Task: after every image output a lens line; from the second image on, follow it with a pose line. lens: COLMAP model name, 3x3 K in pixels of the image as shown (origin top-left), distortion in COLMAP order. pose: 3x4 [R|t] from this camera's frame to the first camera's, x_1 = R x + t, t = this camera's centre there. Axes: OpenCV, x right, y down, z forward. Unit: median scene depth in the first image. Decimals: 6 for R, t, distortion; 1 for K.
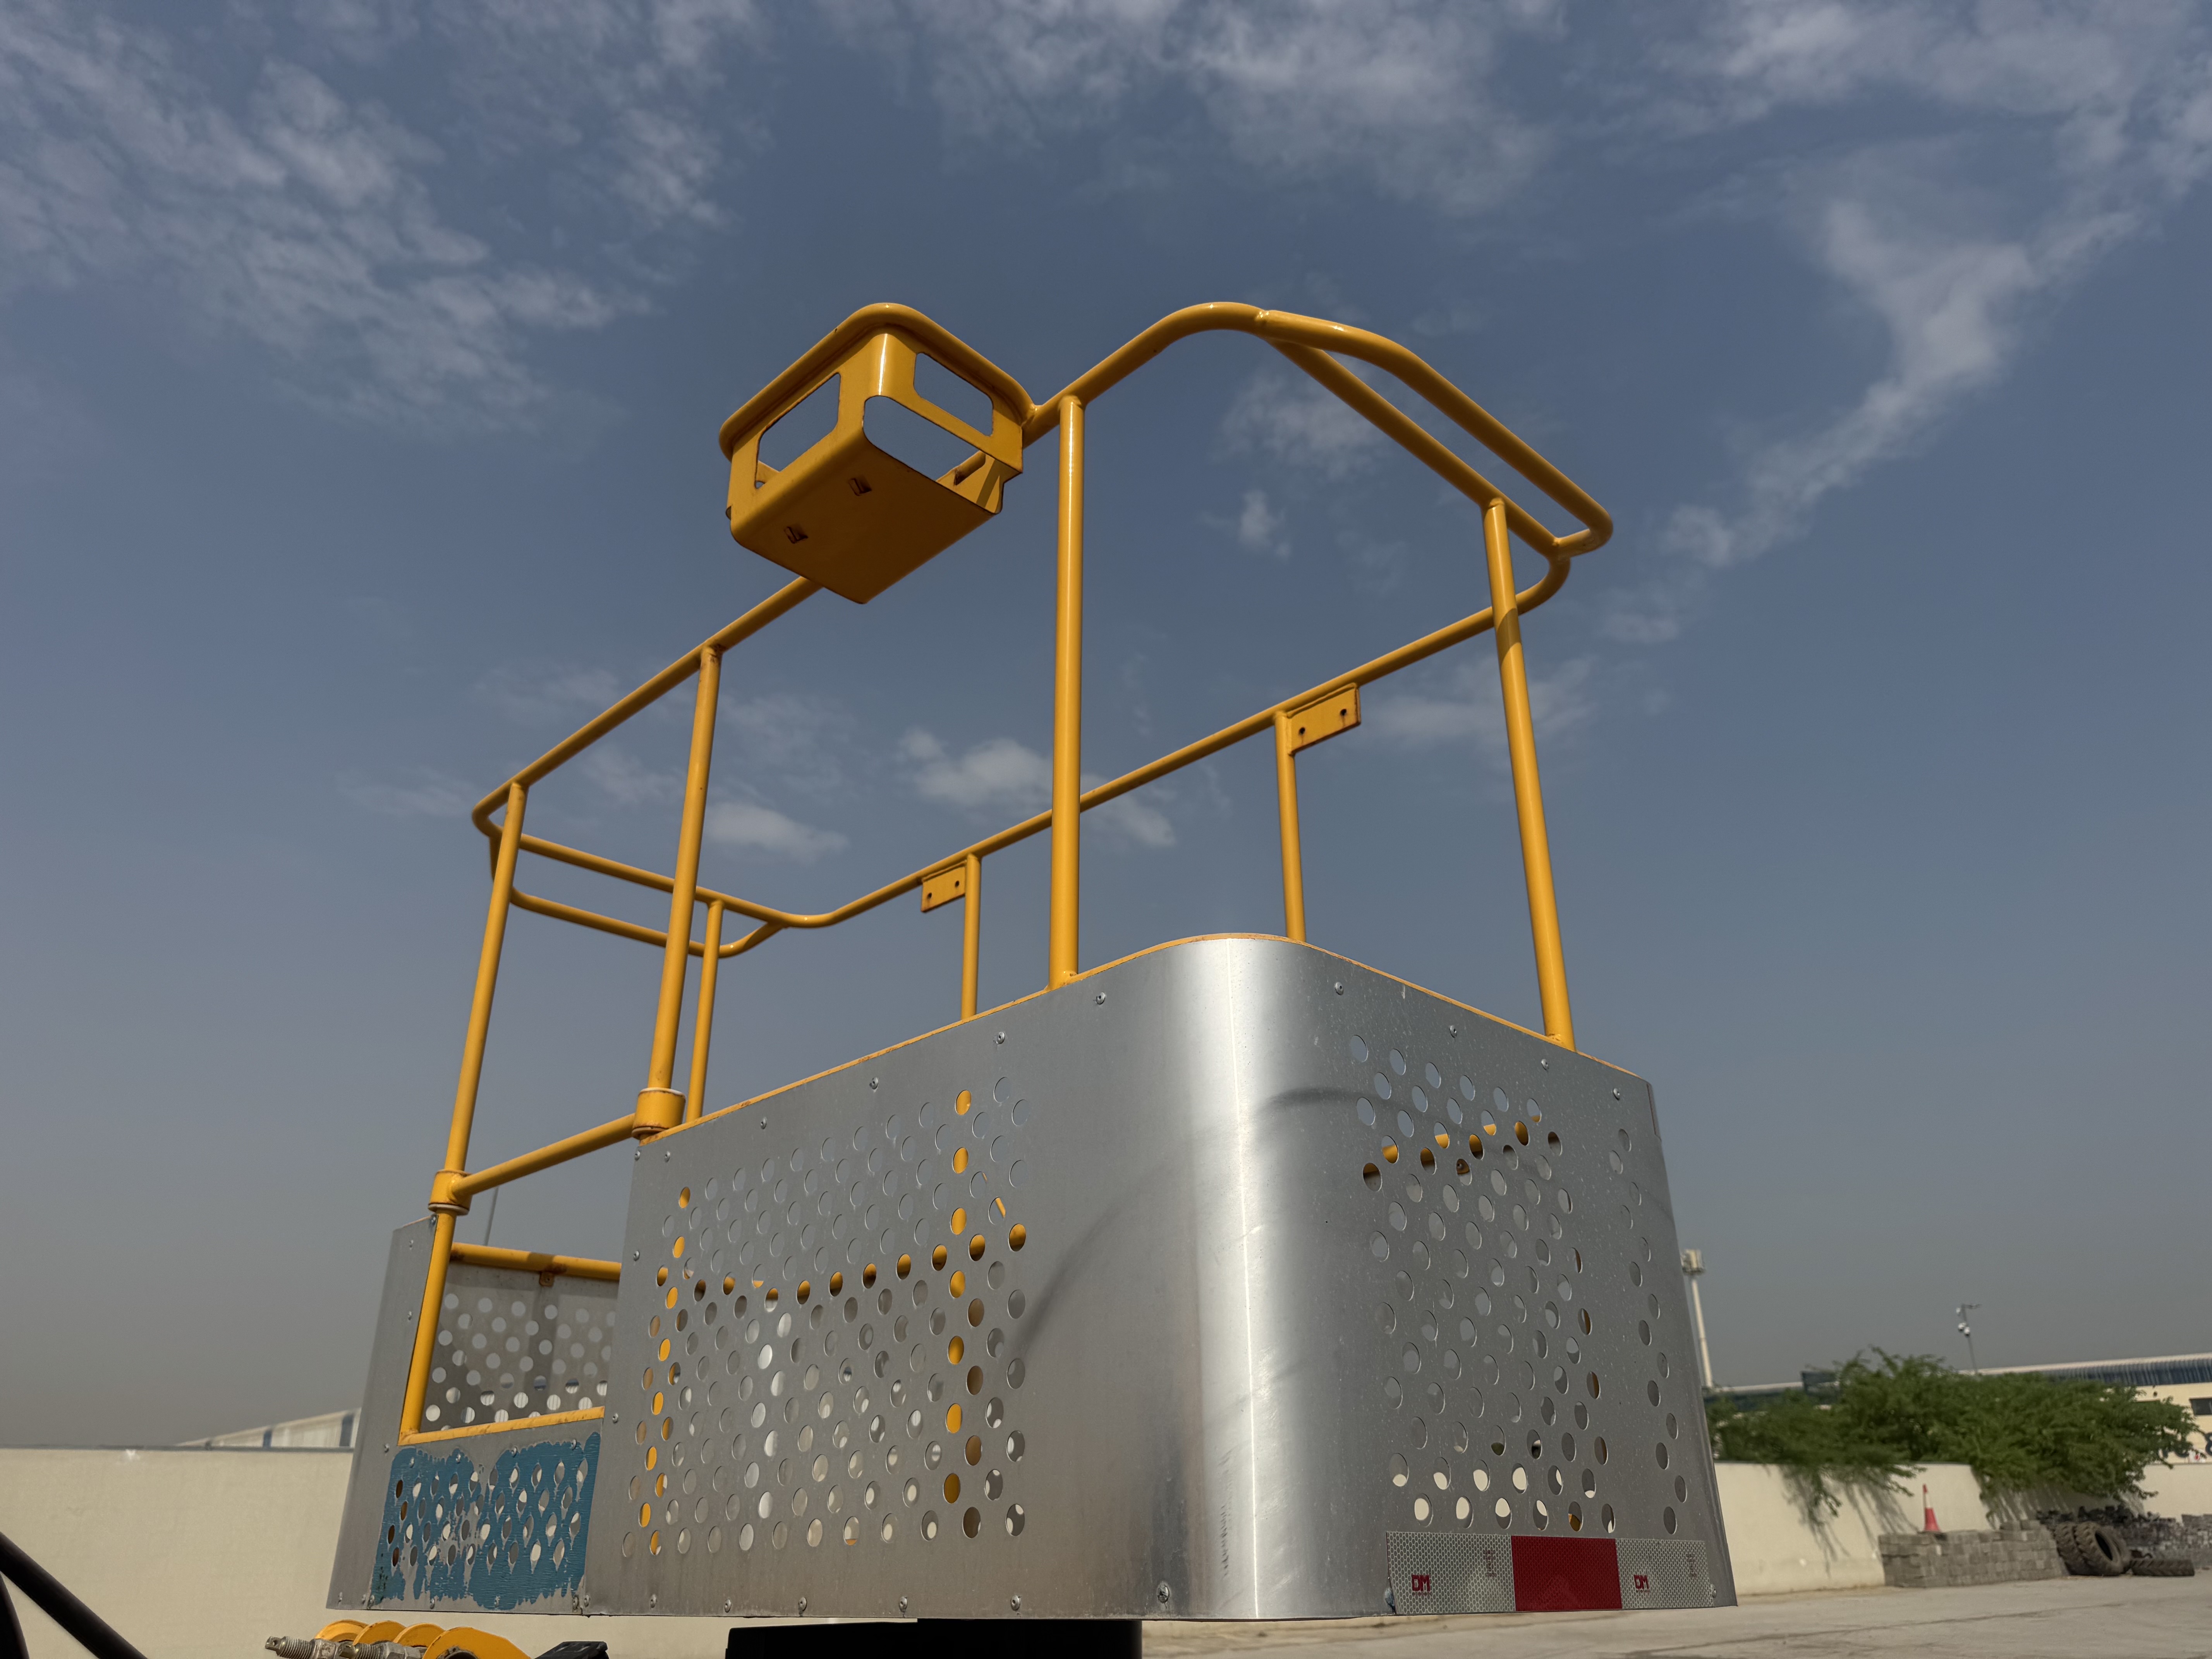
lens RADIAL K [[1571.8, 0, 1111.4], [0, 1571.8, 839.2], [0, 0, 1]] dist [0.030657, -0.044974]
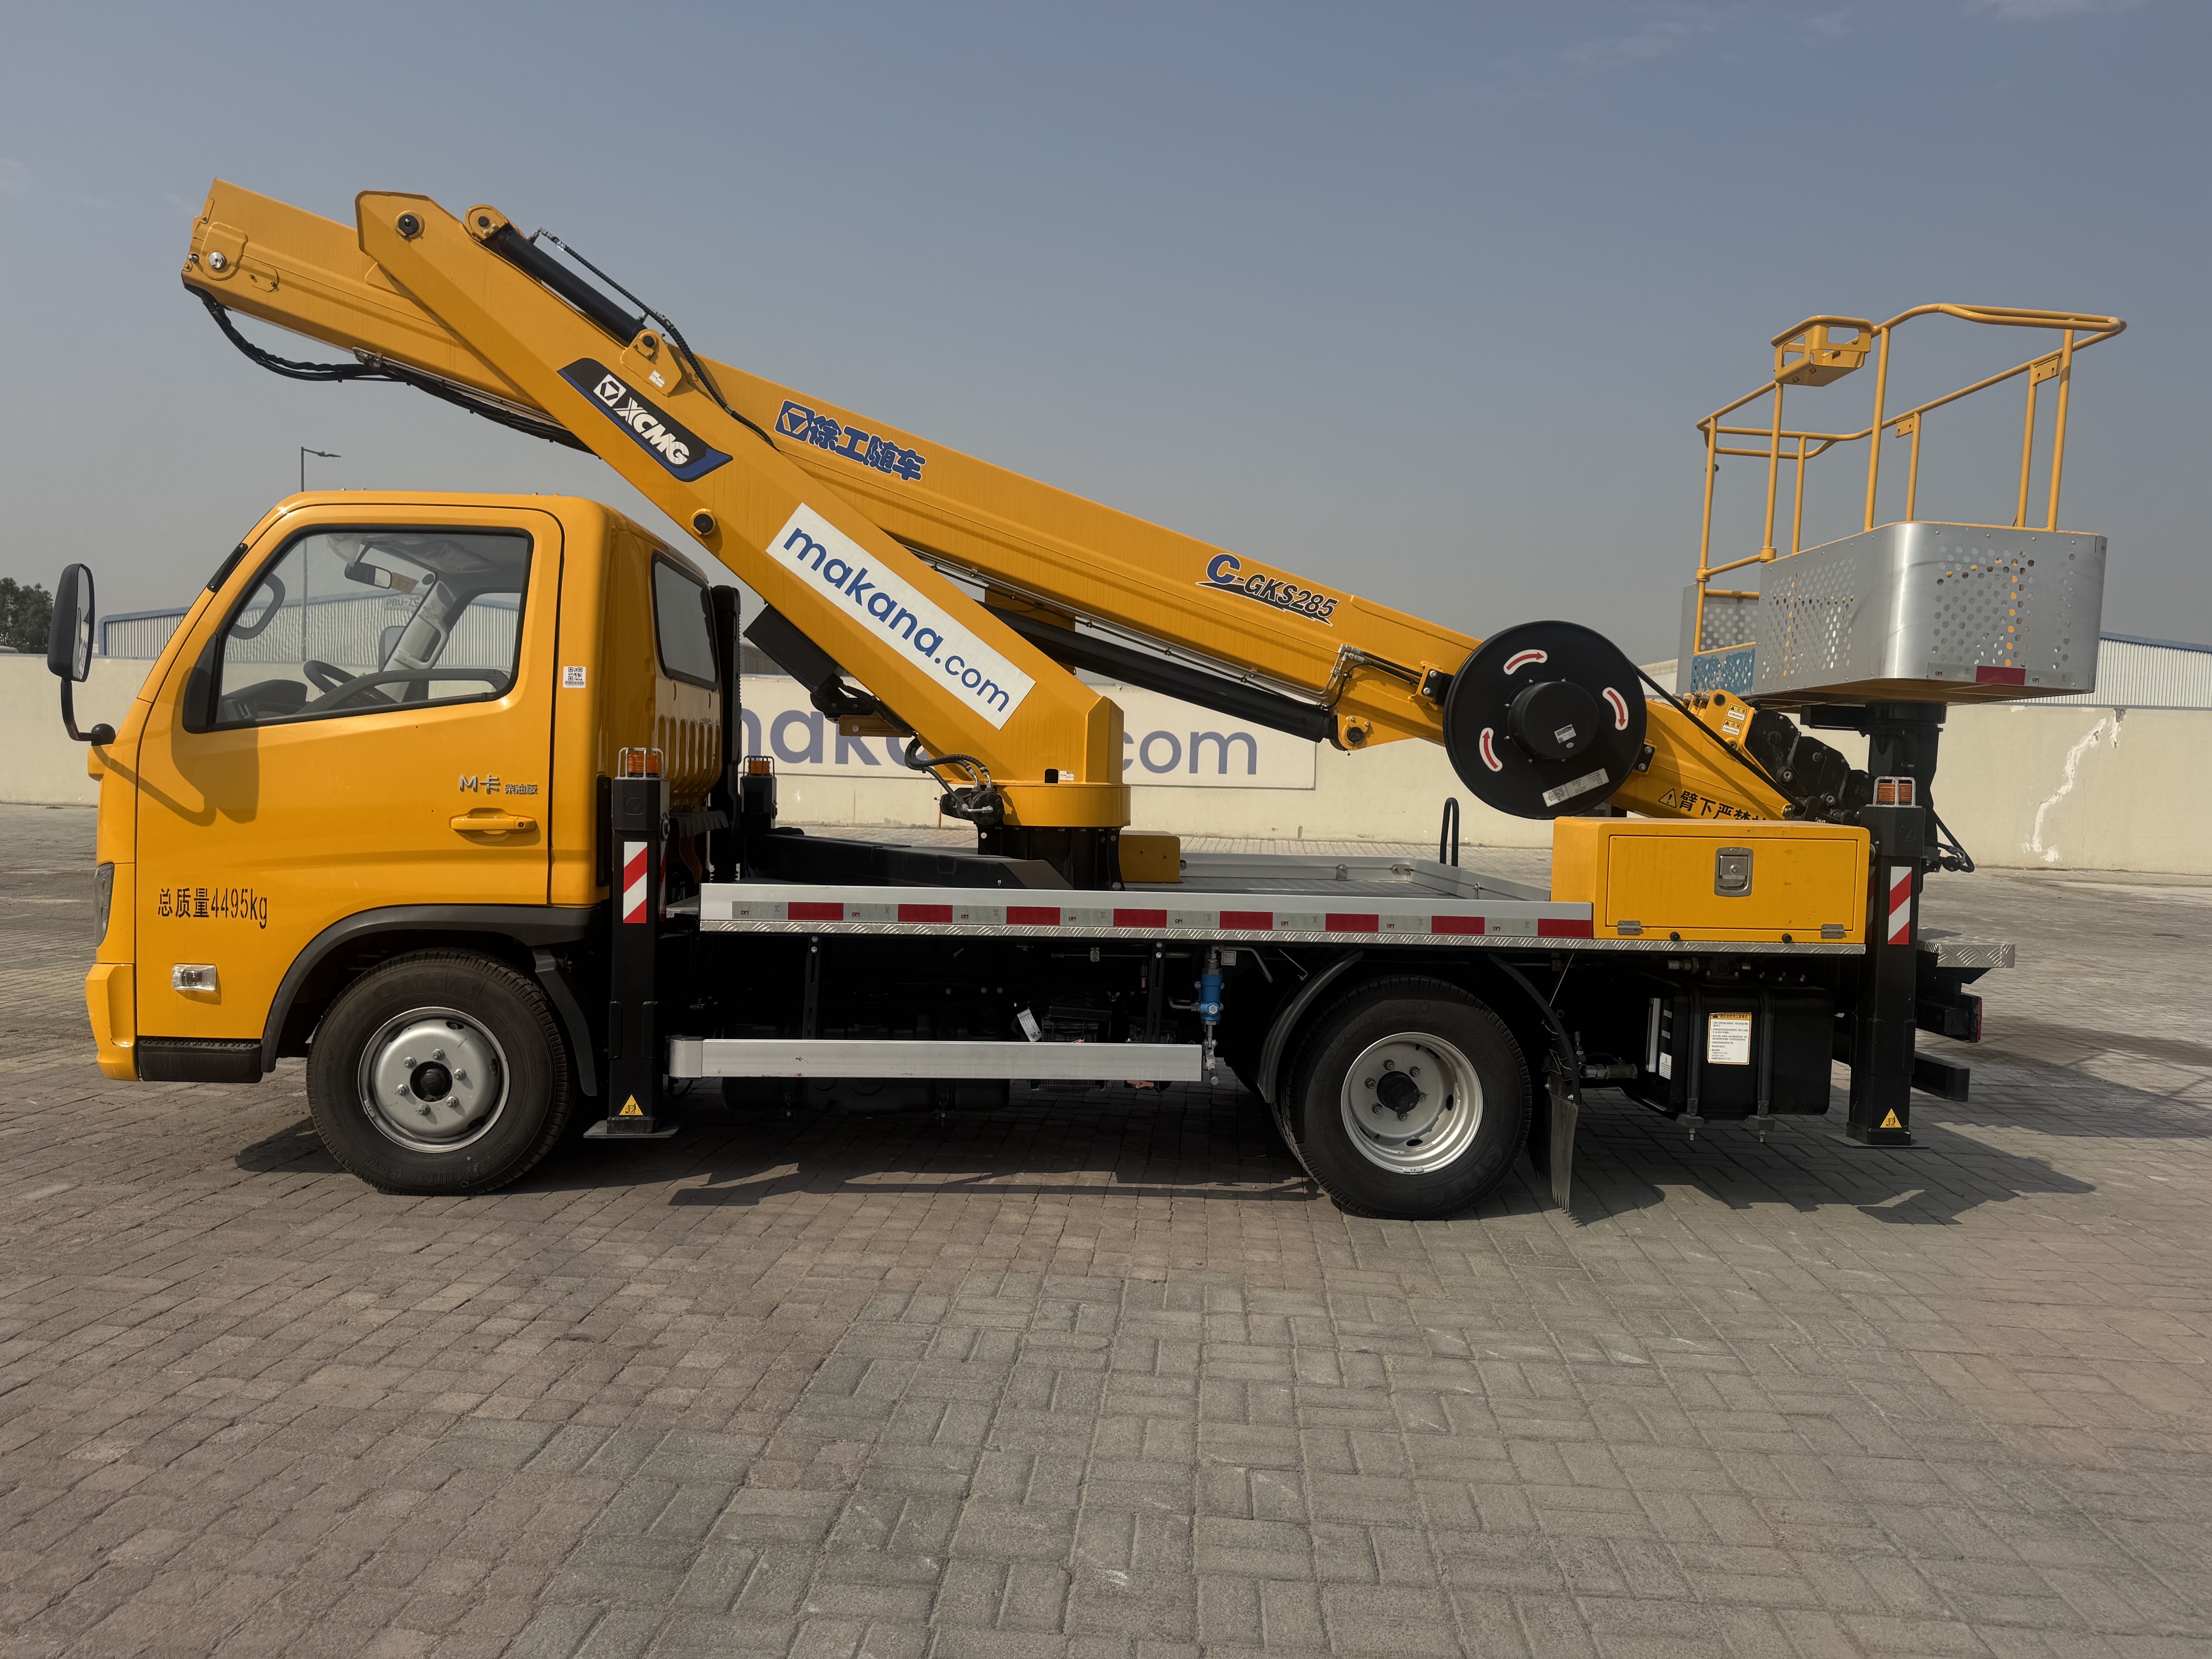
lens RADIAL K [[1571.8, 0, 1106.2], [0, 1571.8, 845.0], [0, 0, 1]] dist [0.030657, -0.044974]
pose [[0.747107, 0.075343, -0.660420, 0.693596], [0.222615, 0.907817, 0.355403, -0.580978], [0.626318, -0.412543, 0.661464, -1.755421]]
